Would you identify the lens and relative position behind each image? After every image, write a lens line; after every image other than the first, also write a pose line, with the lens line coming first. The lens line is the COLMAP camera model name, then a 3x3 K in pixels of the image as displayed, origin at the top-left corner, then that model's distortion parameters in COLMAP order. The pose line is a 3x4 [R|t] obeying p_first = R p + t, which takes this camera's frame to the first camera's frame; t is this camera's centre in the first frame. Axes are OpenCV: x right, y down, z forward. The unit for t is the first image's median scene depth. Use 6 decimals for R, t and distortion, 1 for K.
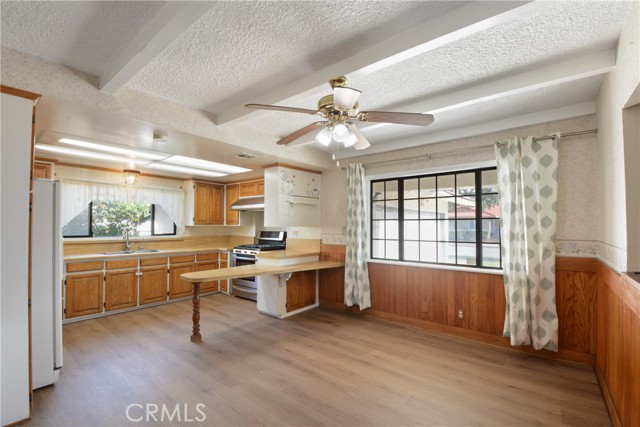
lens RADIAL K [[287.4, 0, 319.3], [0, 287.4, 218.3], [0, 0, 1]] dist [-0.001759, -0.000579]
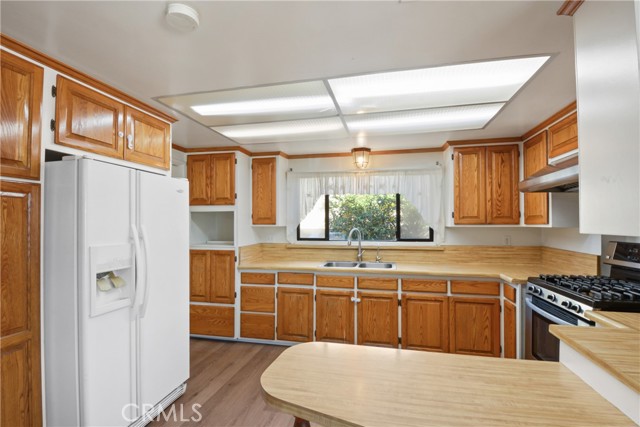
lens RADIAL K [[287.4, 0, 328.5], [0, 287.4, 220.4], [0, 0, 1]] dist [-0.001759, -0.000579]
pose [[0.450794, -0.017801, -0.892450, -0.055328], [0.025077, 0.999659, -0.007273, 0.012844], [0.892276, -0.019101, 0.451087, 0.591384]]
